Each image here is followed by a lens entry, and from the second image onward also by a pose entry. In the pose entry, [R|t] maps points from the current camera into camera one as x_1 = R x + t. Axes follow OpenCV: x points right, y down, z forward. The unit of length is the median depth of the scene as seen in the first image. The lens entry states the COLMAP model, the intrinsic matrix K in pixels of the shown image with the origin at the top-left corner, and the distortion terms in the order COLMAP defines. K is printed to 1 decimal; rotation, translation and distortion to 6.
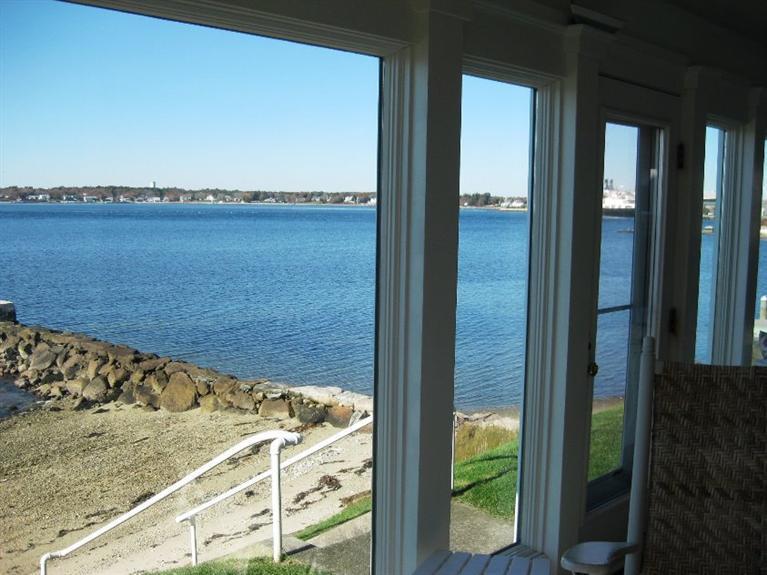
lens RADIAL K [[846.0, 0, 385.4], [0, 846.0, 285.7], [0, 0, 1]] dist [-0.132269, 0.000000]
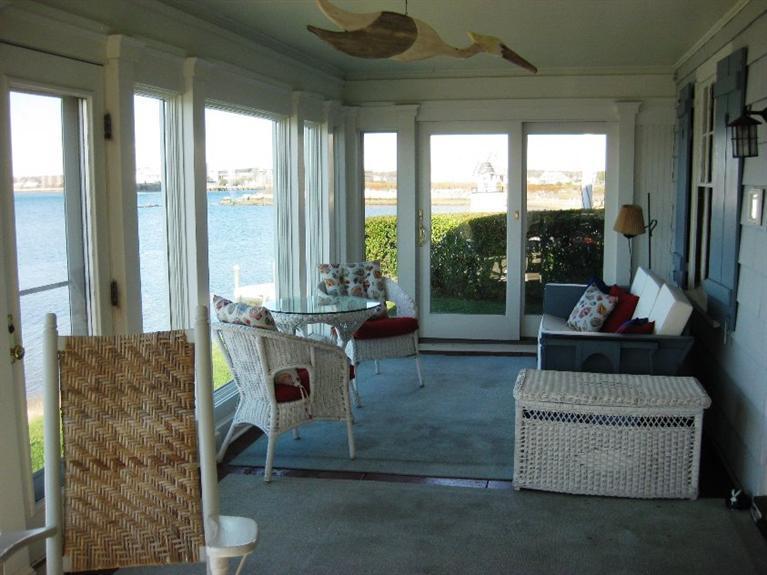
lens RADIAL K [[846.0, 0, 389.8], [0, 846.0, 291.2], [0, 0, 1]] dist [-0.132269, 0.000000]
pose [[0.845230, -0.093167, 0.526218, 0.154469], [0.074037, 0.995605, 0.057350, 0.010428], [-0.529248, -0.009514, 0.848414, -0.022714]]
